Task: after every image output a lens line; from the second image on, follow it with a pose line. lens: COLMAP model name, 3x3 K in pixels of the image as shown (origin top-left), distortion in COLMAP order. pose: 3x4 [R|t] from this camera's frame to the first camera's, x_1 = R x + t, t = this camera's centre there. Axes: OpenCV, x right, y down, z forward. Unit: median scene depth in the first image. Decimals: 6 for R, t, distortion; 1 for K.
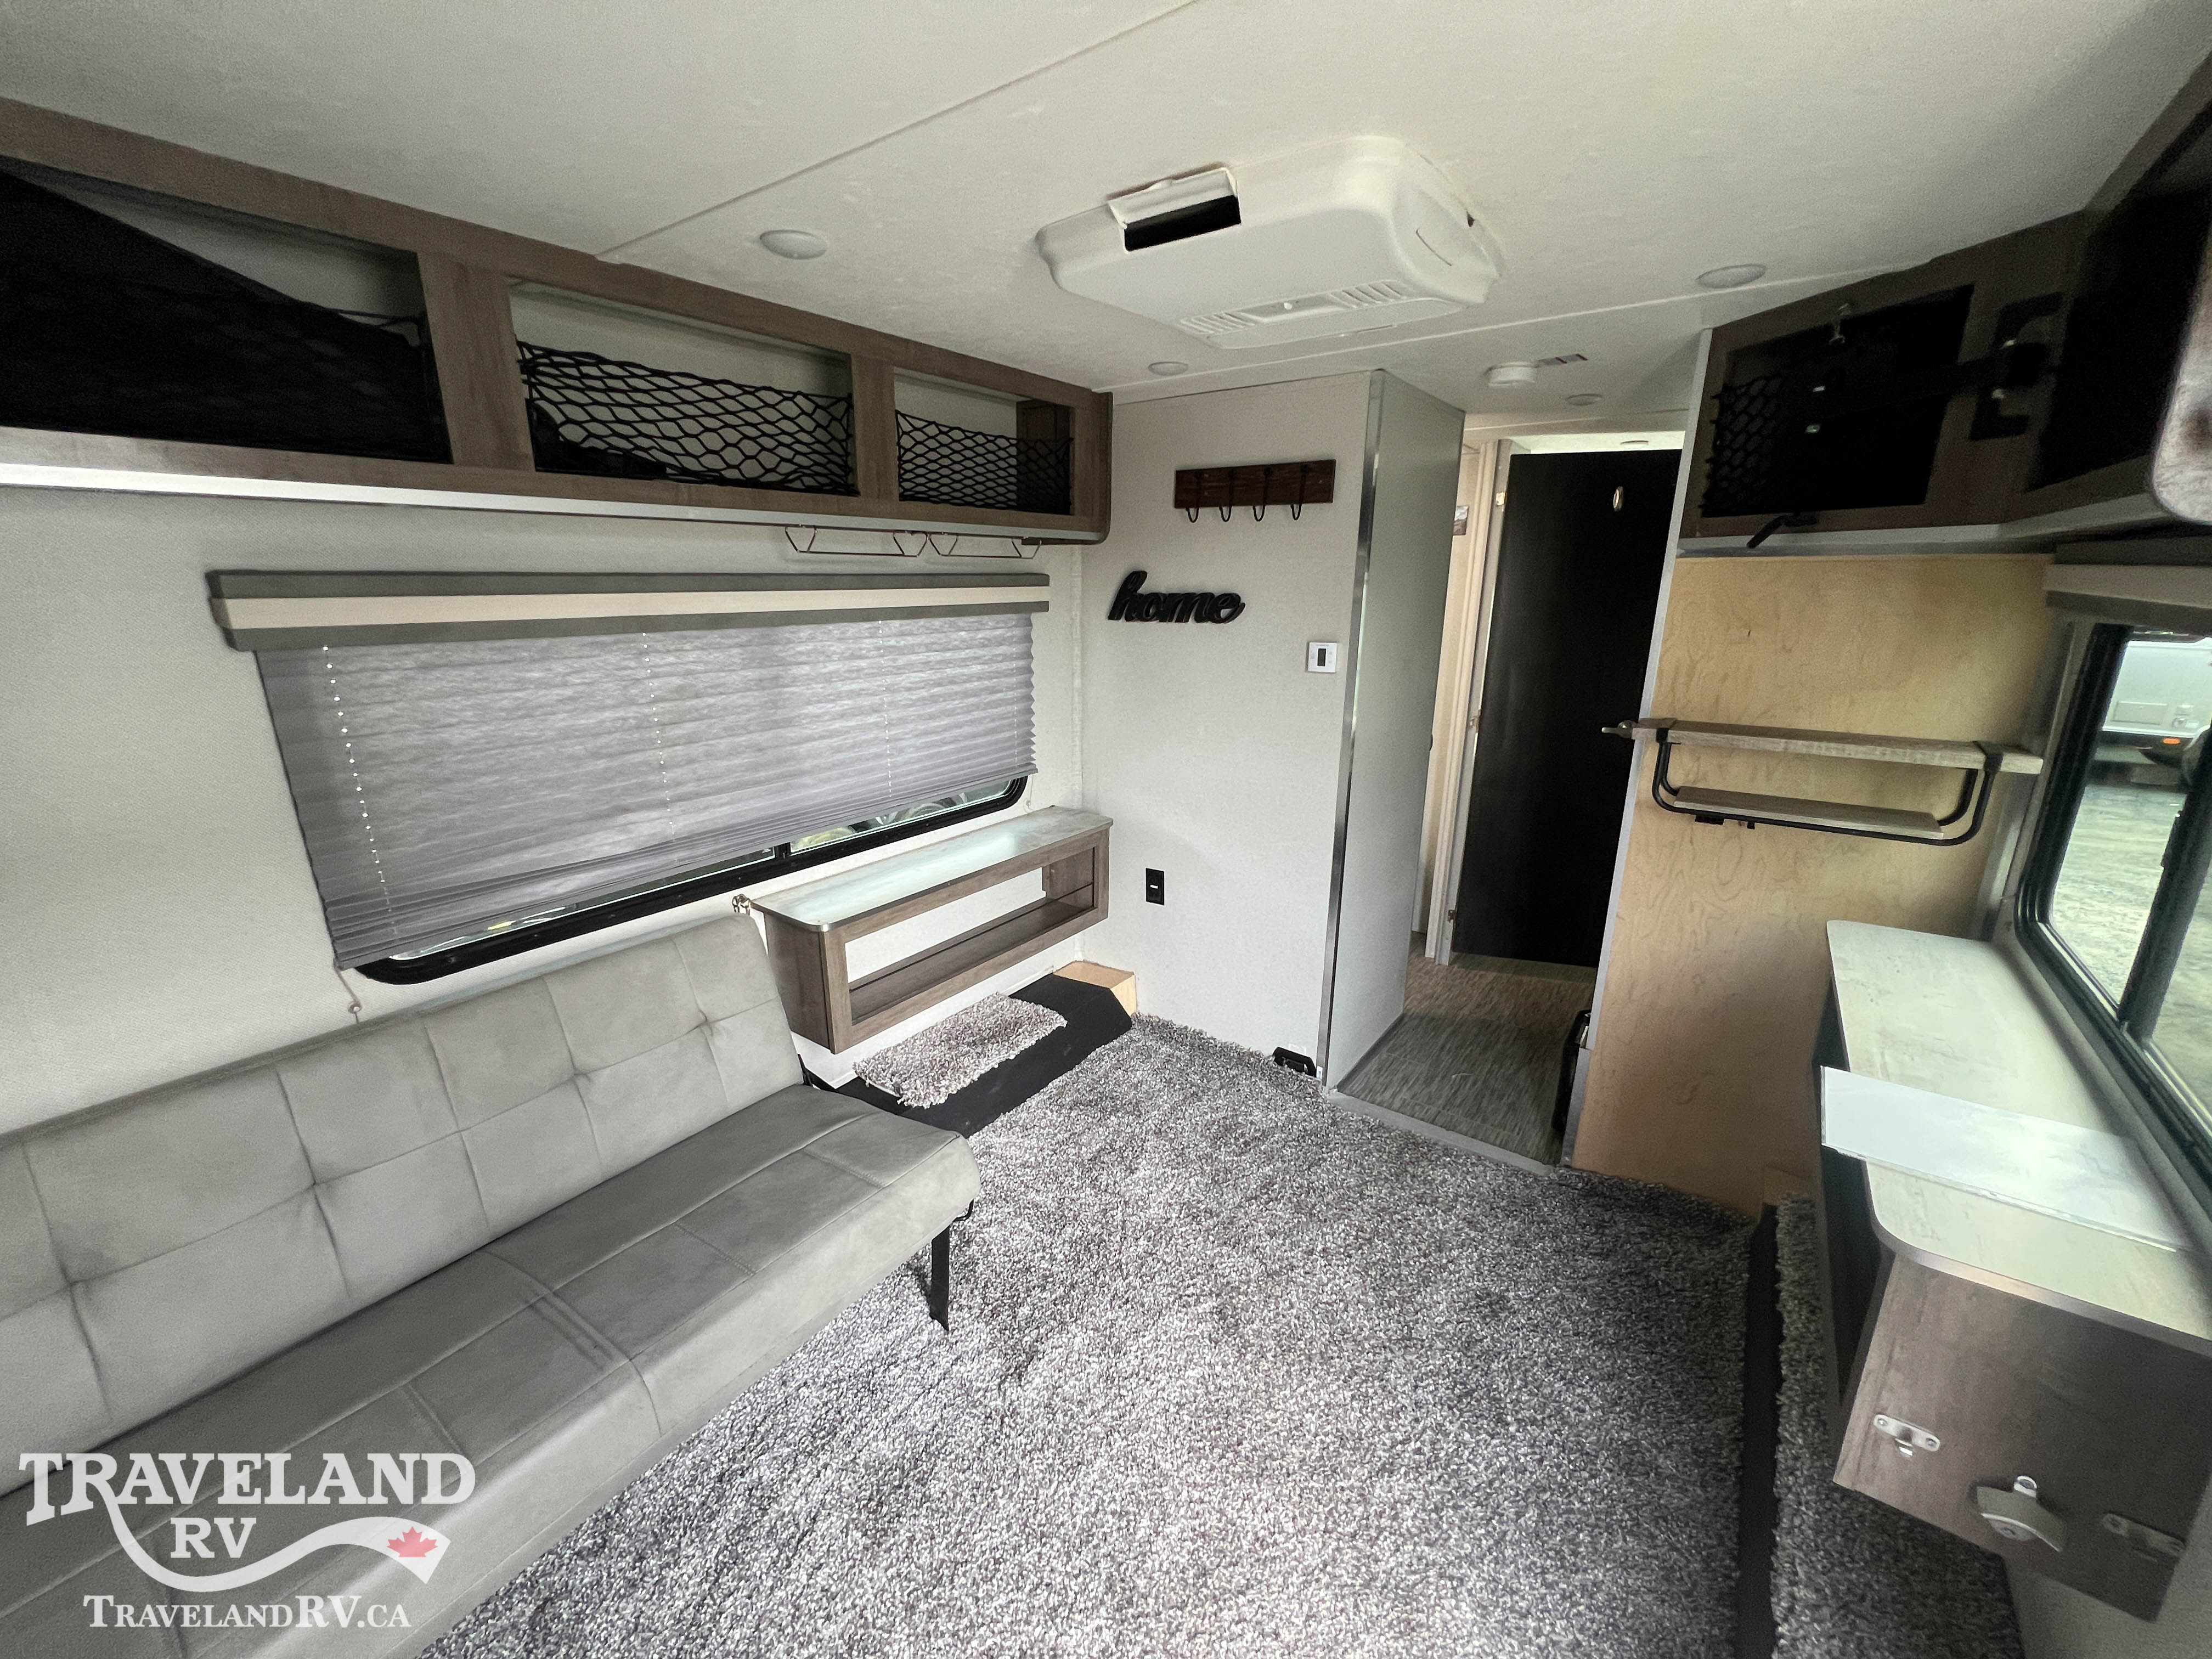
lens RADIAL K [[881.3, 0, 1114.9], [0, 881.3, 823.3], [0, 0, 1]] dist [-0.001719, 0.000090]
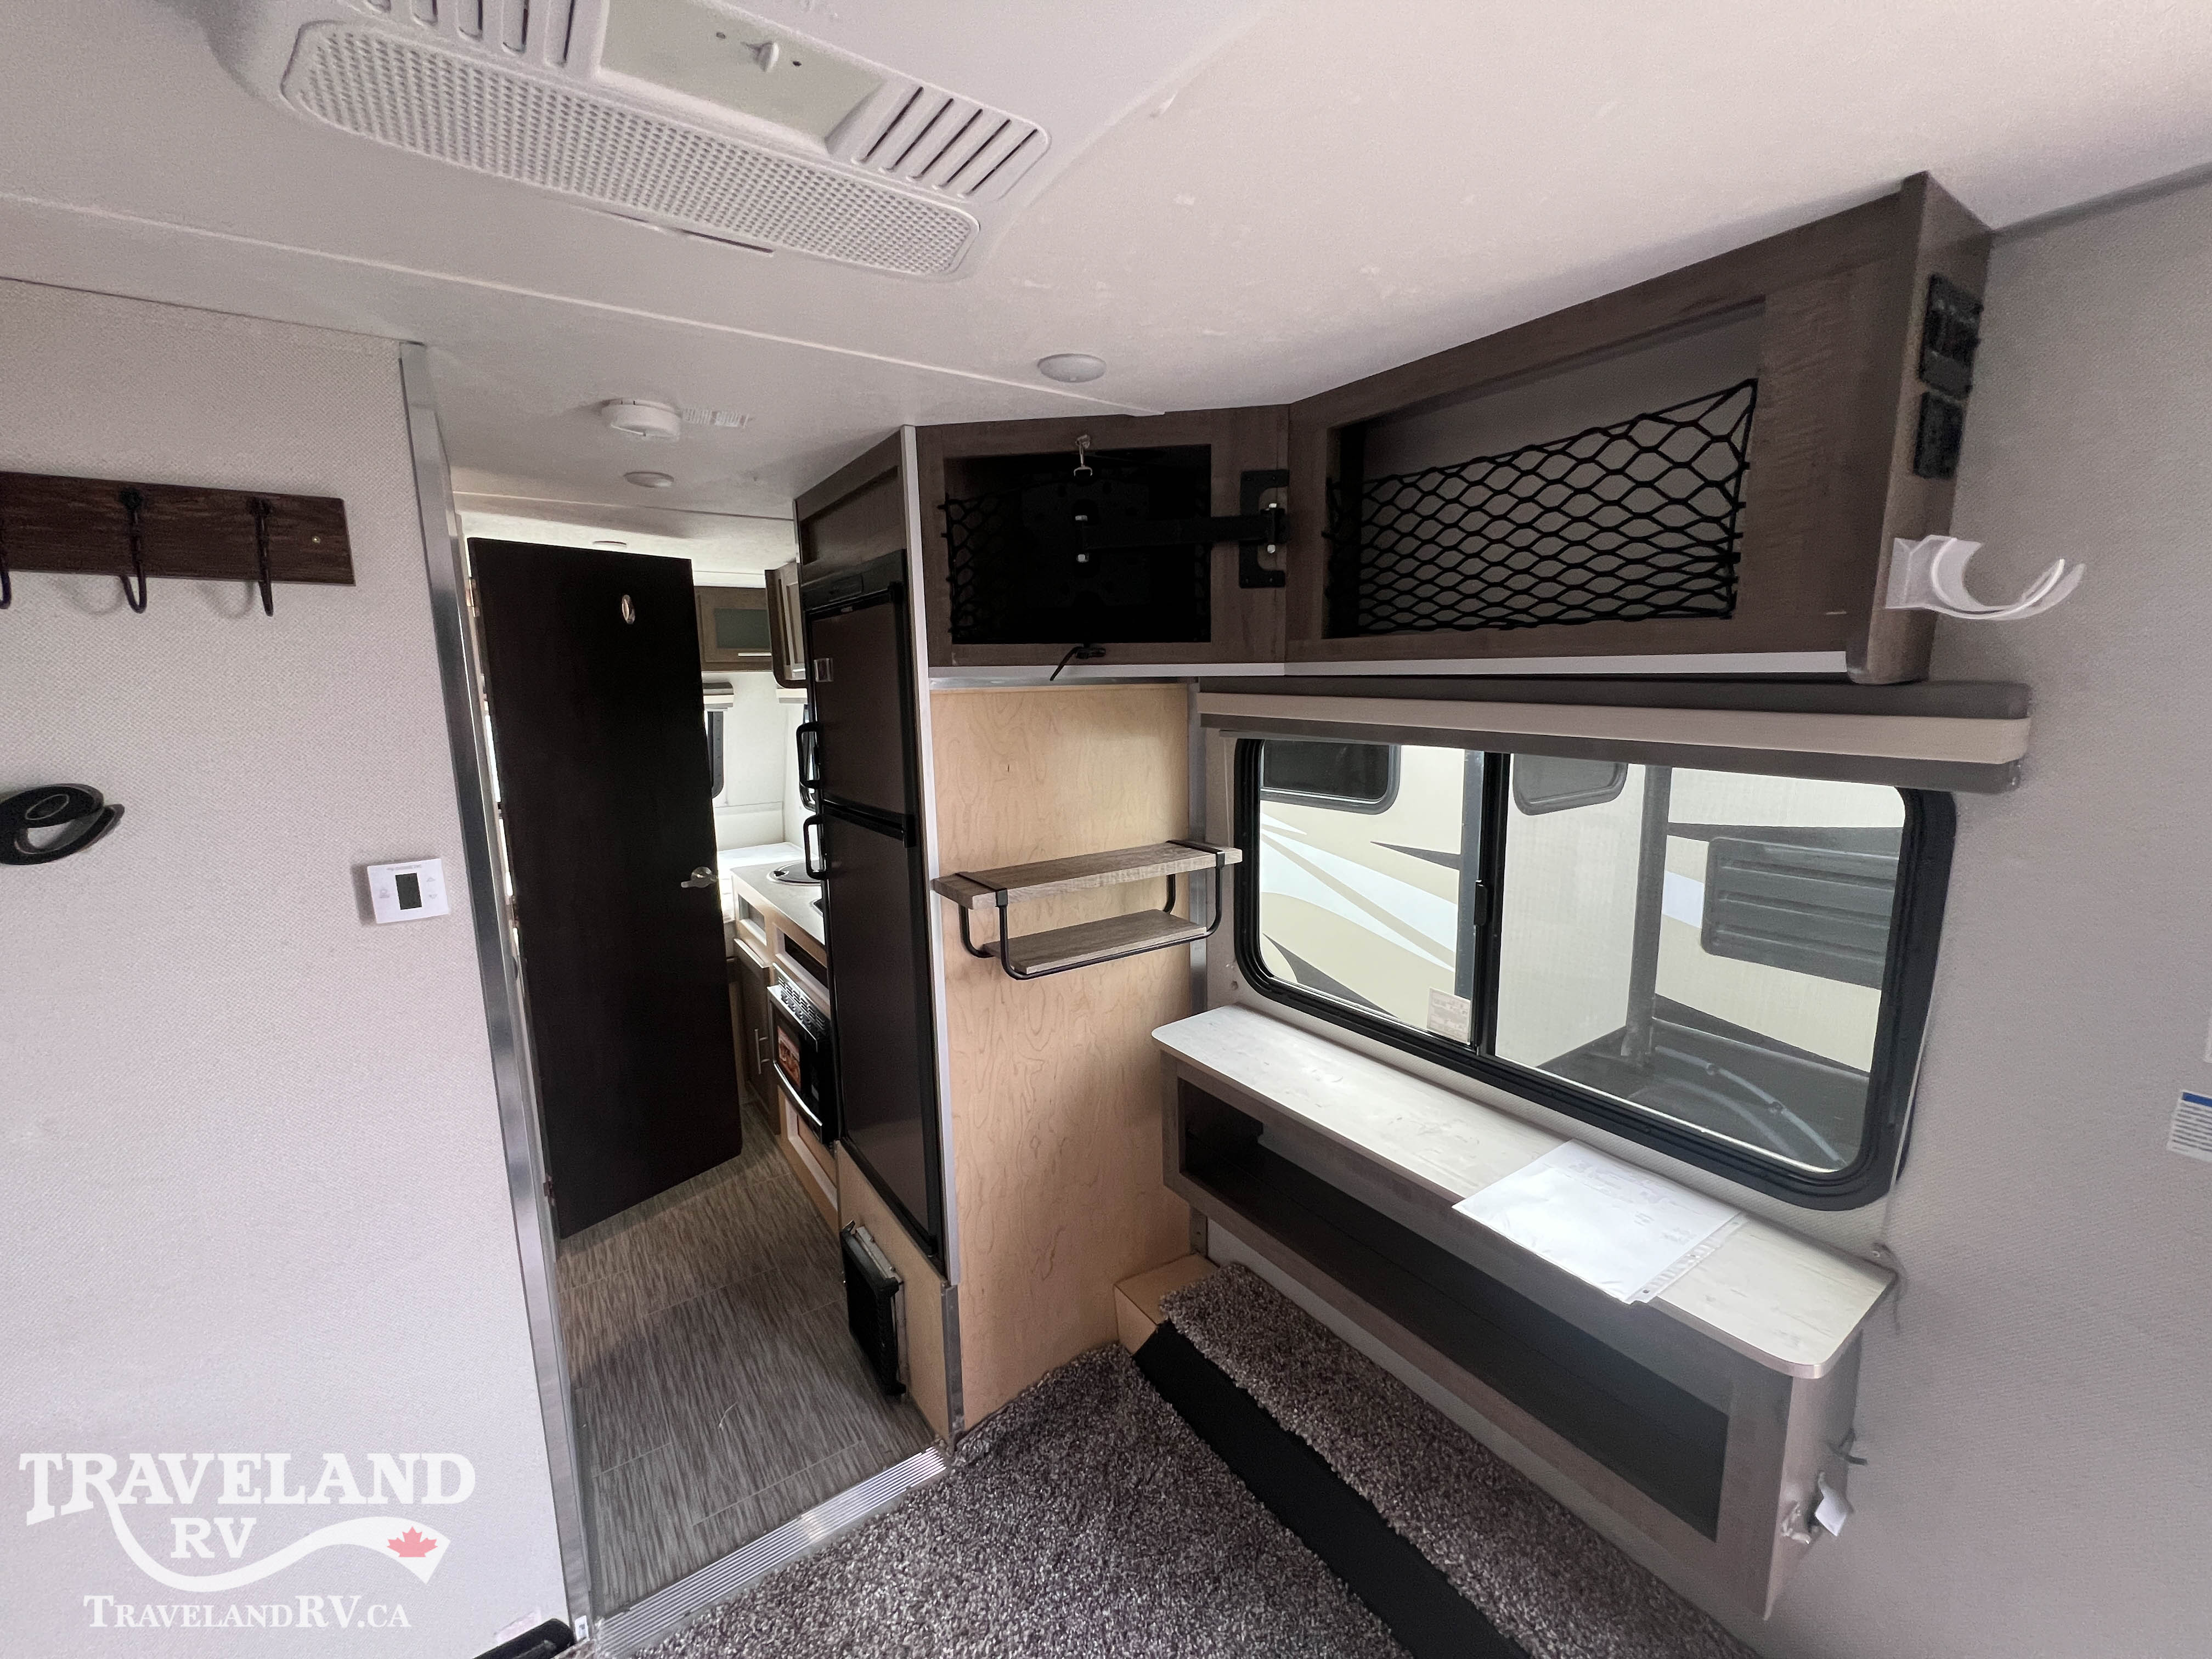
lens RADIAL K [[881.3, 0, 1108.4], [0, 881.3, 829.3], [0, 0, 1]] dist [-0.001719, 0.000090]
pose [[0.340914, -0.166579, 0.925218, -0.099219], [0.267402, 0.960706, 0.074439, -0.188672], [-0.901262, 0.222028, 0.372062, 0.559674]]
